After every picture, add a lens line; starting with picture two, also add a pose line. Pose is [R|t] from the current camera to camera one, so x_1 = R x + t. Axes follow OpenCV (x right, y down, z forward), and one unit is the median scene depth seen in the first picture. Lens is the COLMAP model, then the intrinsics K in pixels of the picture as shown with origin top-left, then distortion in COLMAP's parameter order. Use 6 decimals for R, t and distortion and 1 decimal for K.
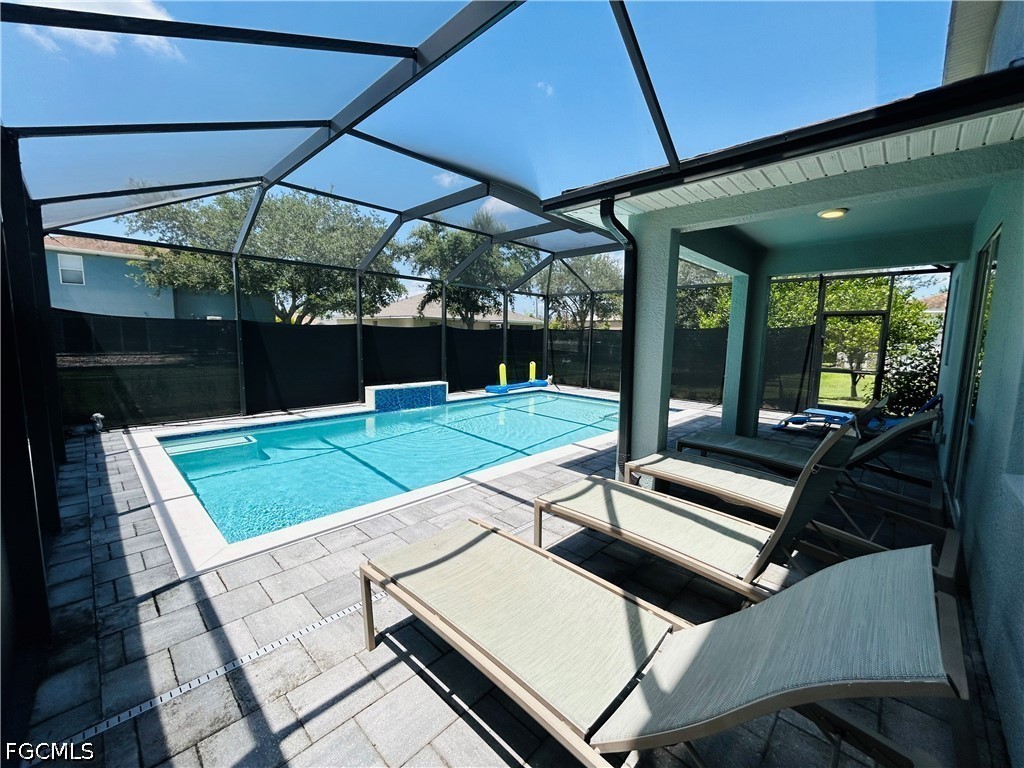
lens RADIAL K [[414.1, 0, 510.1], [0, 414.1, 383.9], [0, 0, 1]] dist [-0.000660, 0.001715]
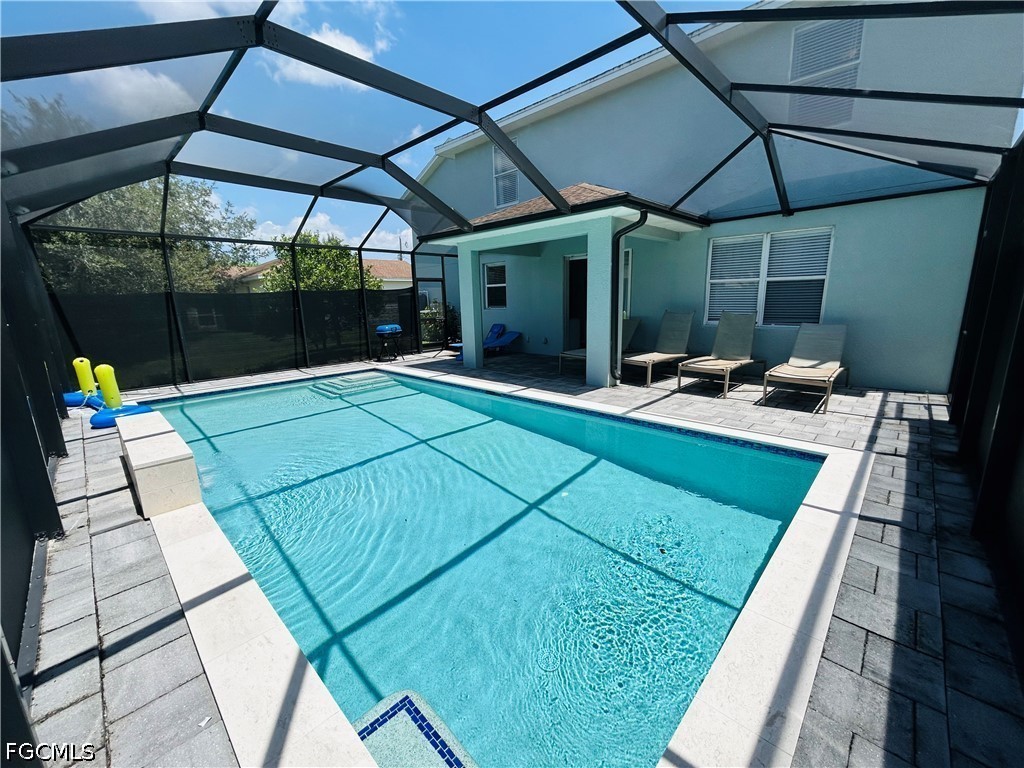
lens RADIAL K [[414.1, 0, 510.4], [0, 414.1, 382.8], [0, 0, 1]] dist [-0.000660, 0.001715]
pose [[-0.000555, -0.220508, 0.975385, -1.776314], [0.141336, 0.965577, 0.218371, -0.239919], [-0.989962, 0.137978, 0.030630, 1.796043]]
